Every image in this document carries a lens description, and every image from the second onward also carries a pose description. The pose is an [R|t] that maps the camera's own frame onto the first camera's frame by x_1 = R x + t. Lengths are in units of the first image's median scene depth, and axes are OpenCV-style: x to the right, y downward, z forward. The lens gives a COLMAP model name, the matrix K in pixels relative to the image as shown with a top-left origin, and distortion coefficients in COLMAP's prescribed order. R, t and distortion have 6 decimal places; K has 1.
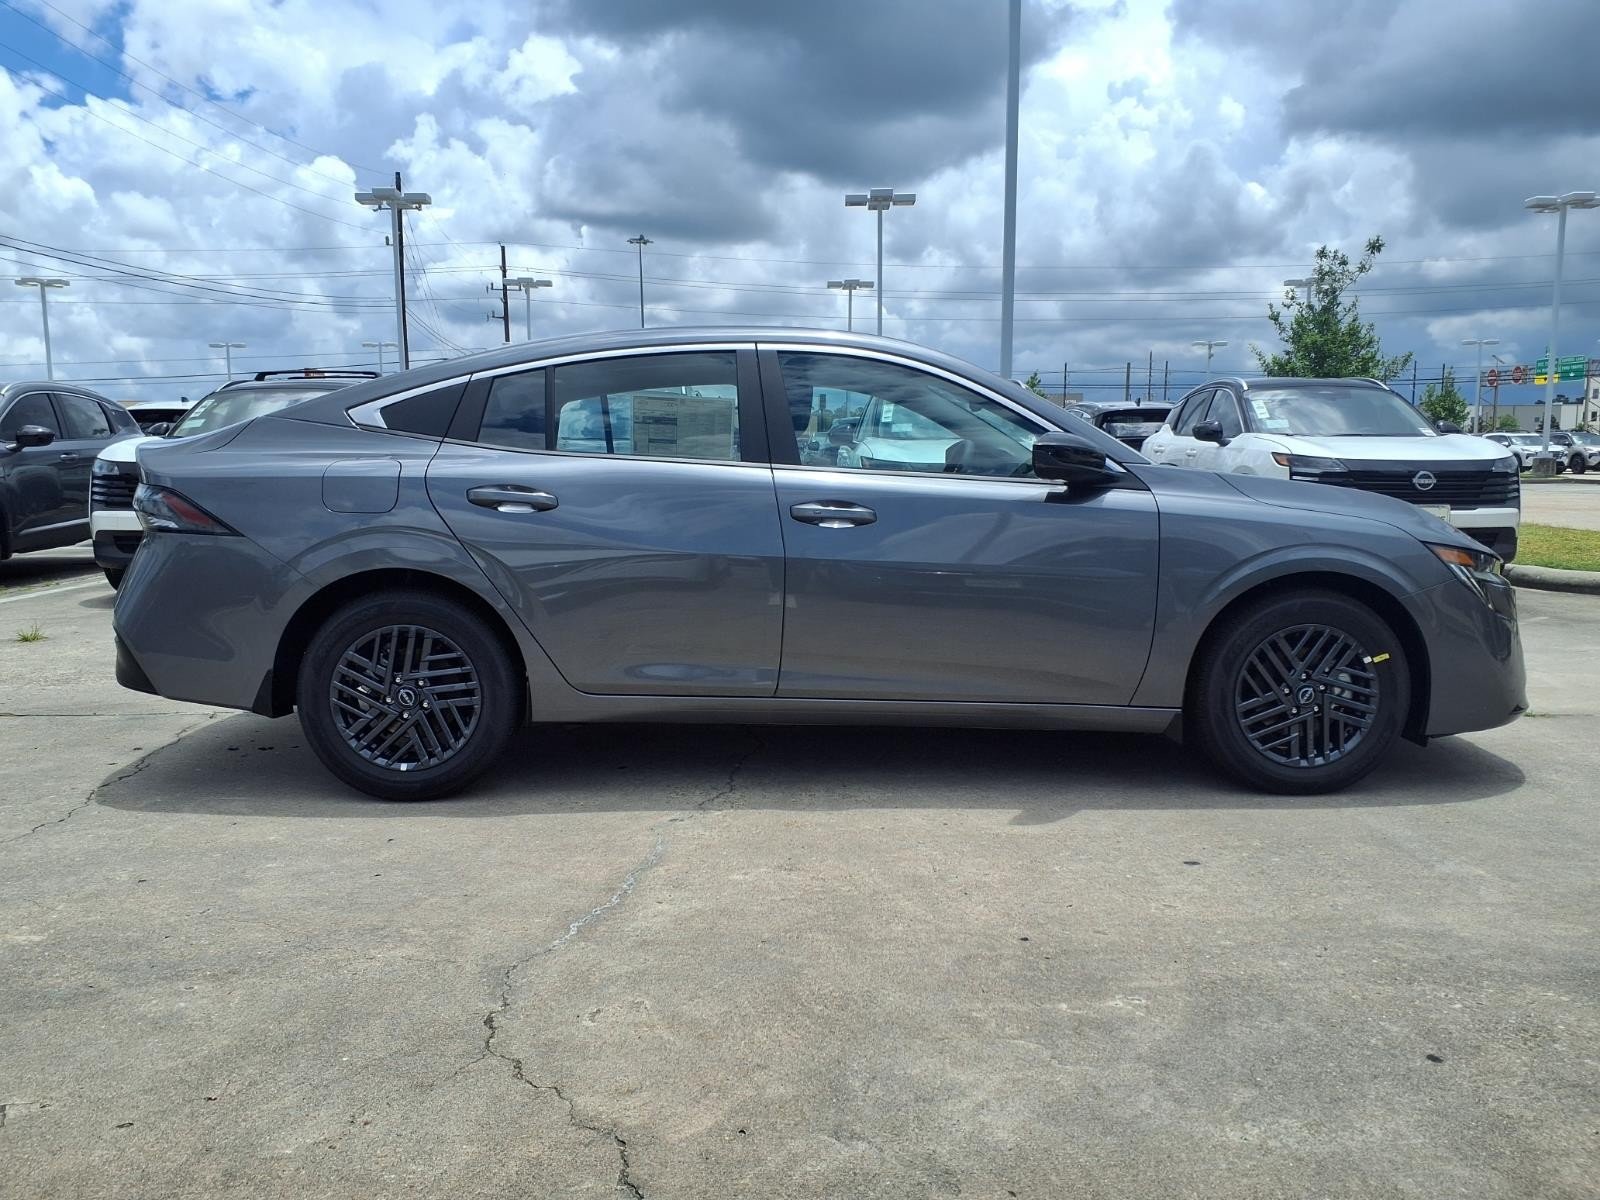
lens RADIAL K [[1292.5, 0, 800.0], [0, 1292.5, 600.0], [0, 0, 1]] dist [0.082661, -0.102903]
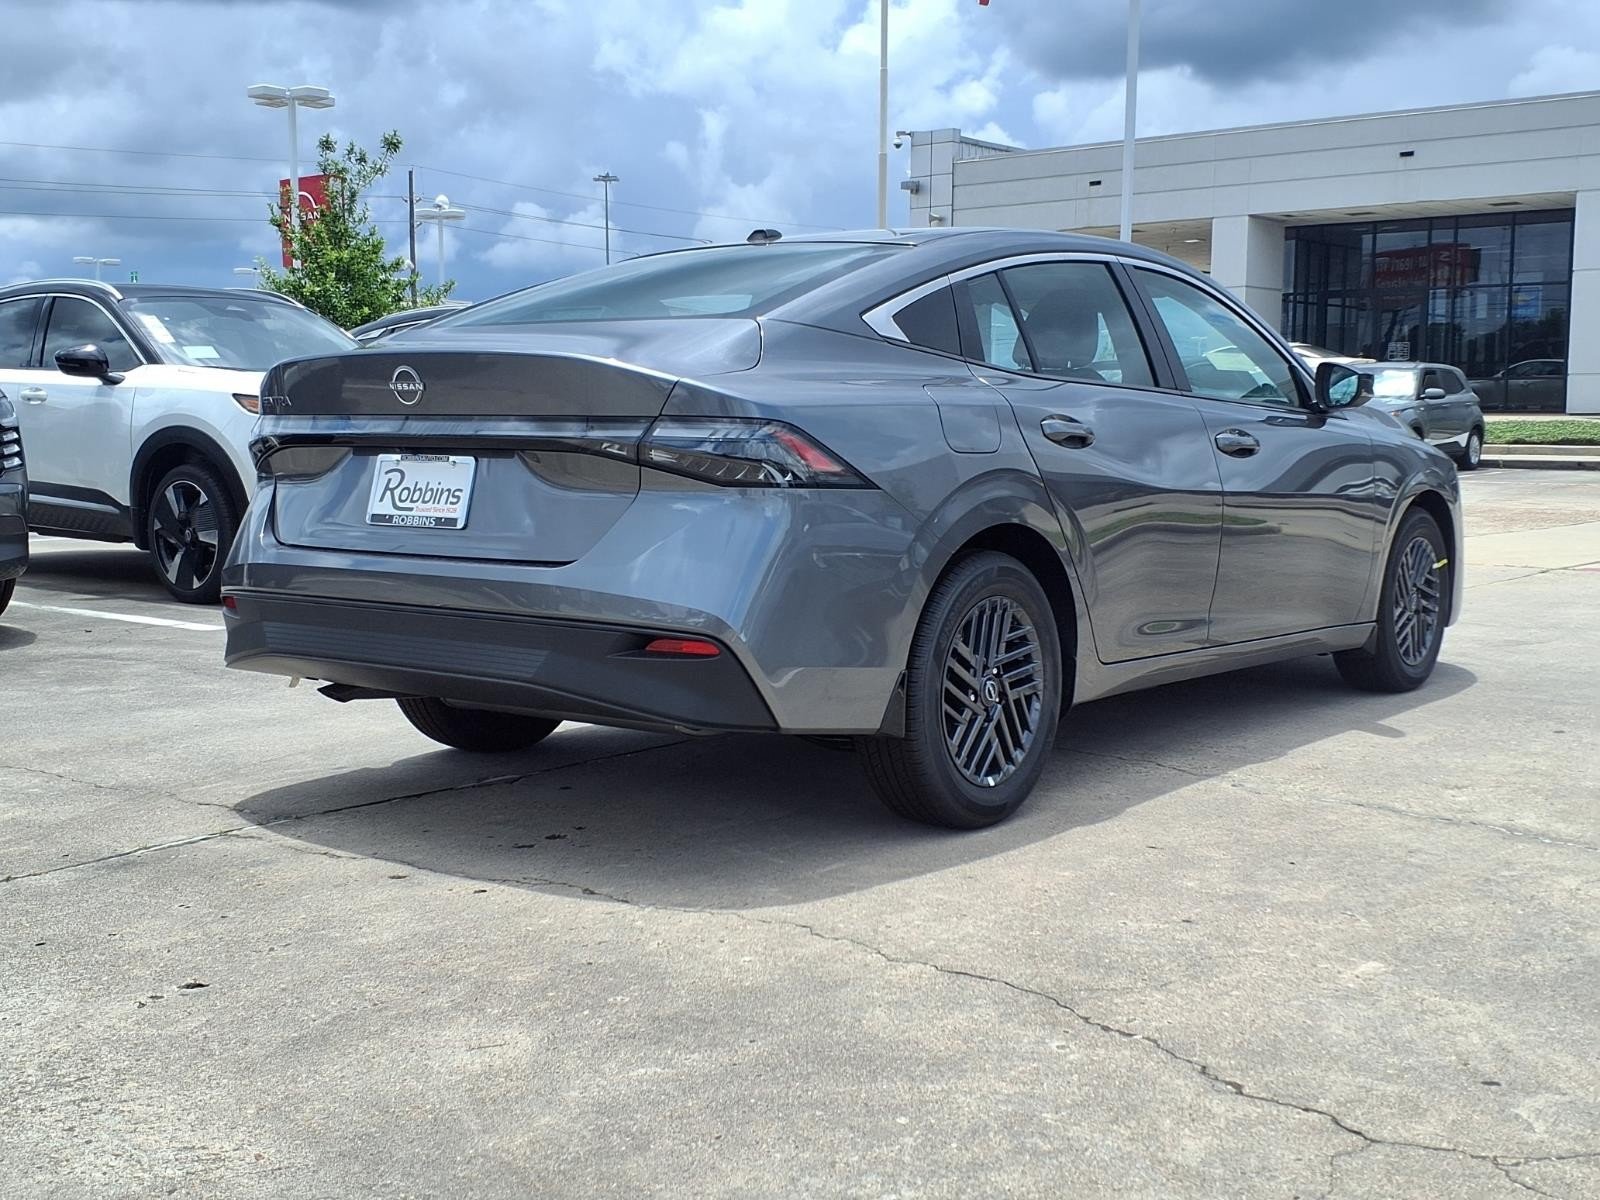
lens RADIAL K [[1841.5, 0, 800.0], [0, 1841.5, 600.0], [0, 0, 1]] dist [0.155963, -0.439791]
pose [[0.624626, -0.079201, 0.776897, -1.219694], [0.087045, 0.995706, 0.031522, -0.023265], [-0.776058, 0.047935, 0.628838, 0.396206]]
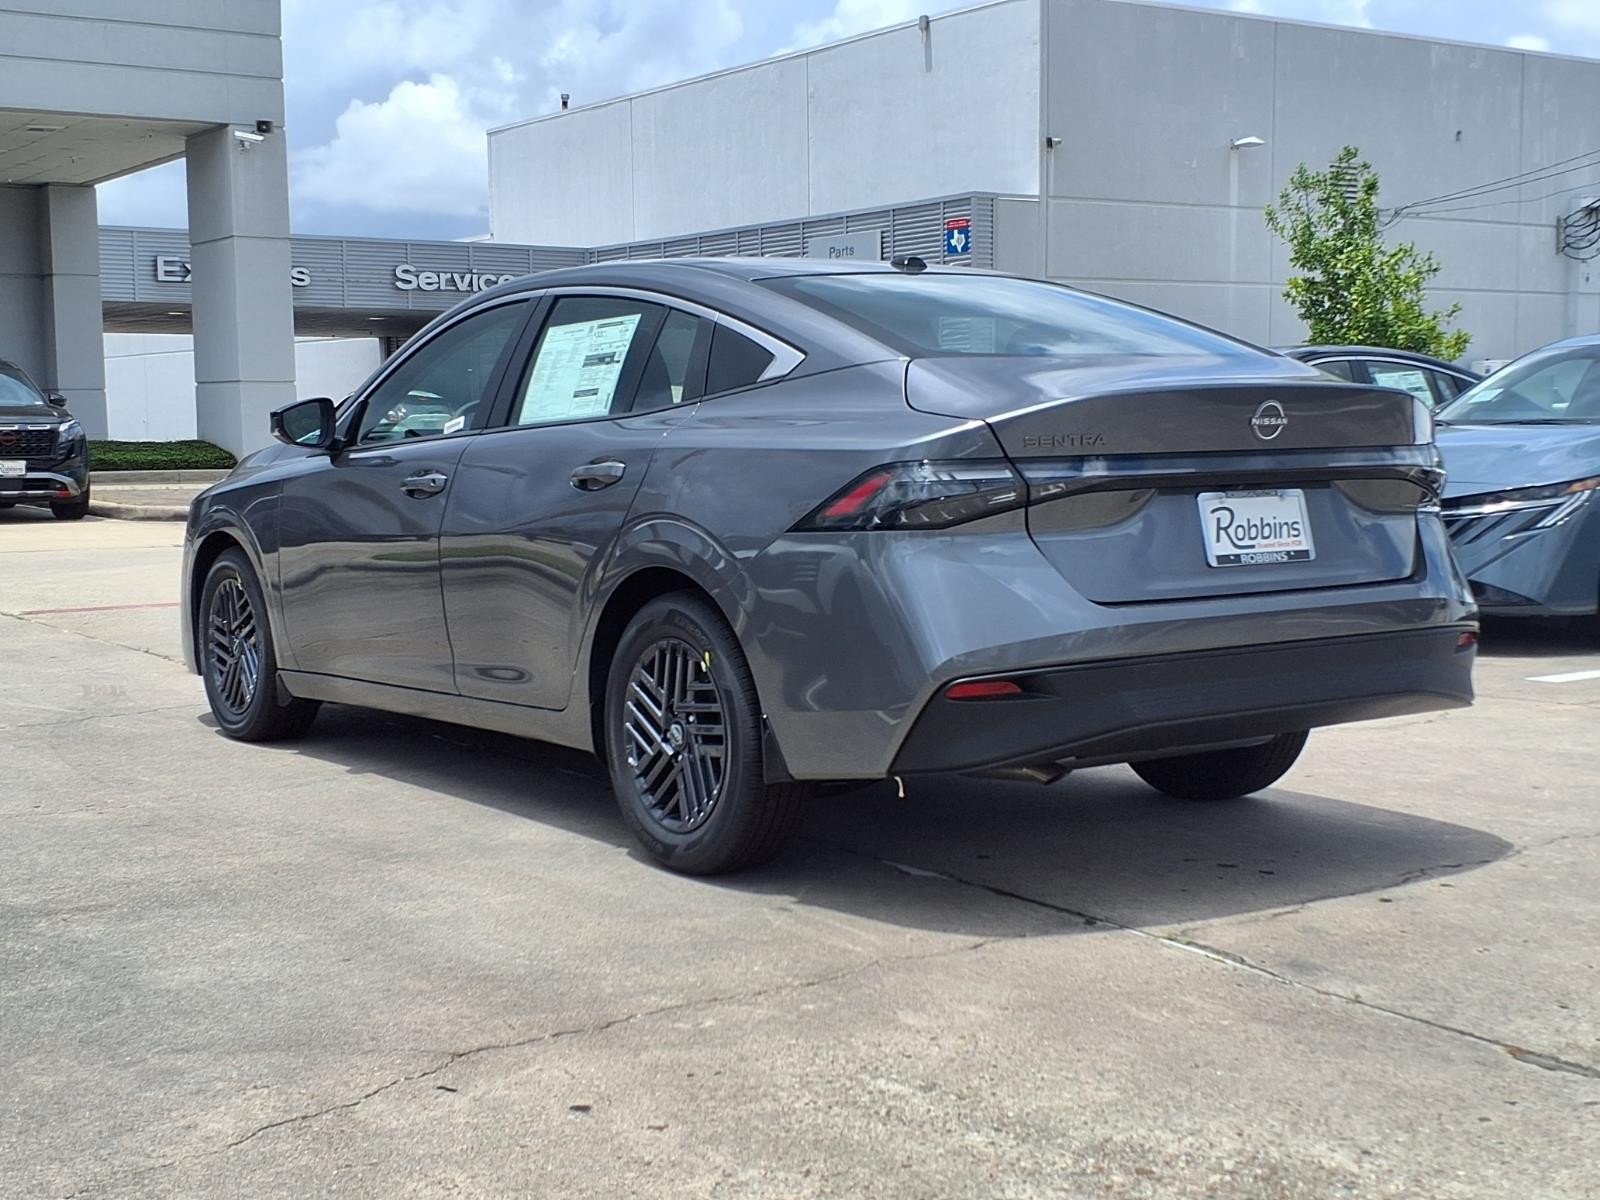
lens RADIAL K [[2193.7, 0, 771.7], [0, 2193.7, 599.3], [0, 0, 1]] dist [0.224450, -0.713012]
pose [[-0.544690, -0.062651, 0.836294, -1.414212], [0.106797, 0.983905, 0.143267, -0.232326], [-0.831810, 0.167350, -0.529232, 2.073234]]
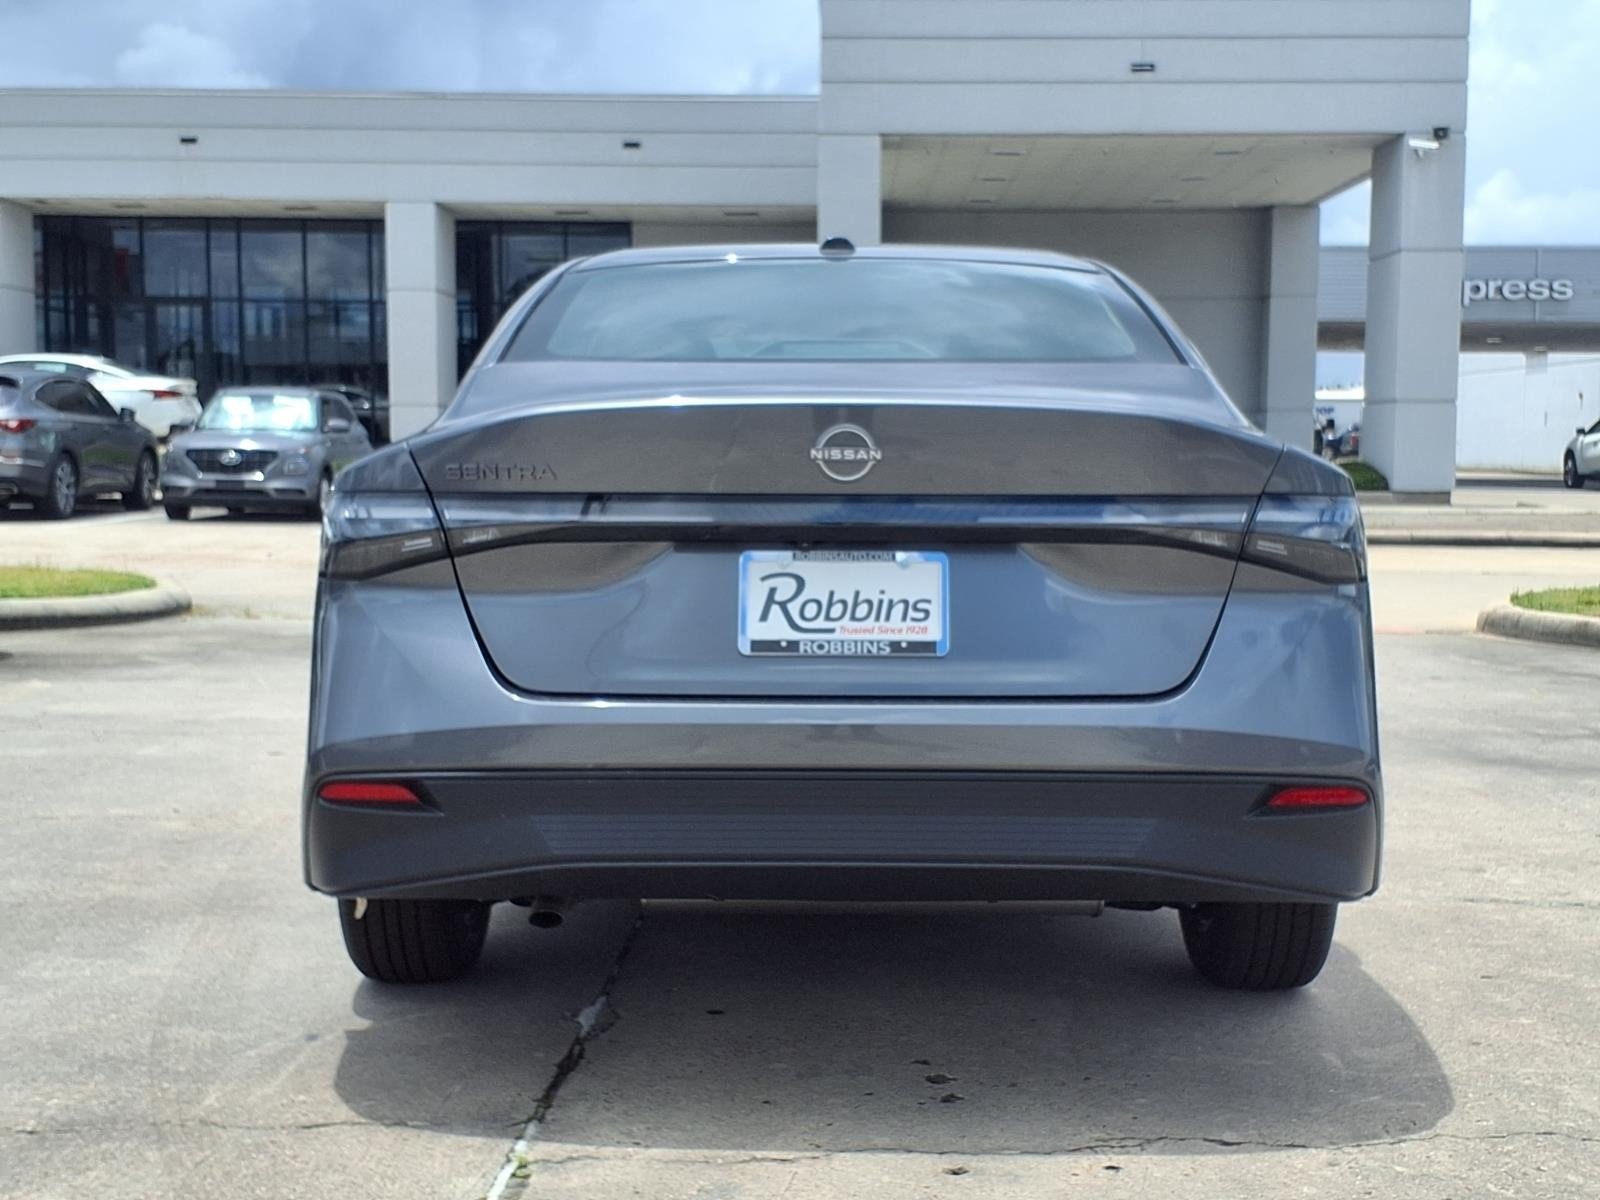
lens RADIAL K [[2193.7, 0, 771.7], [0, 2193.7, 599.3], [0, 0, 1]] dist [0.224450, -0.713012]
pose [[0.033844, -0.071042, 0.996899, -1.388056], [0.106747, 0.992021, 0.067071, -0.130969], [-0.993710, 0.104147, 0.041157, 1.199293]]
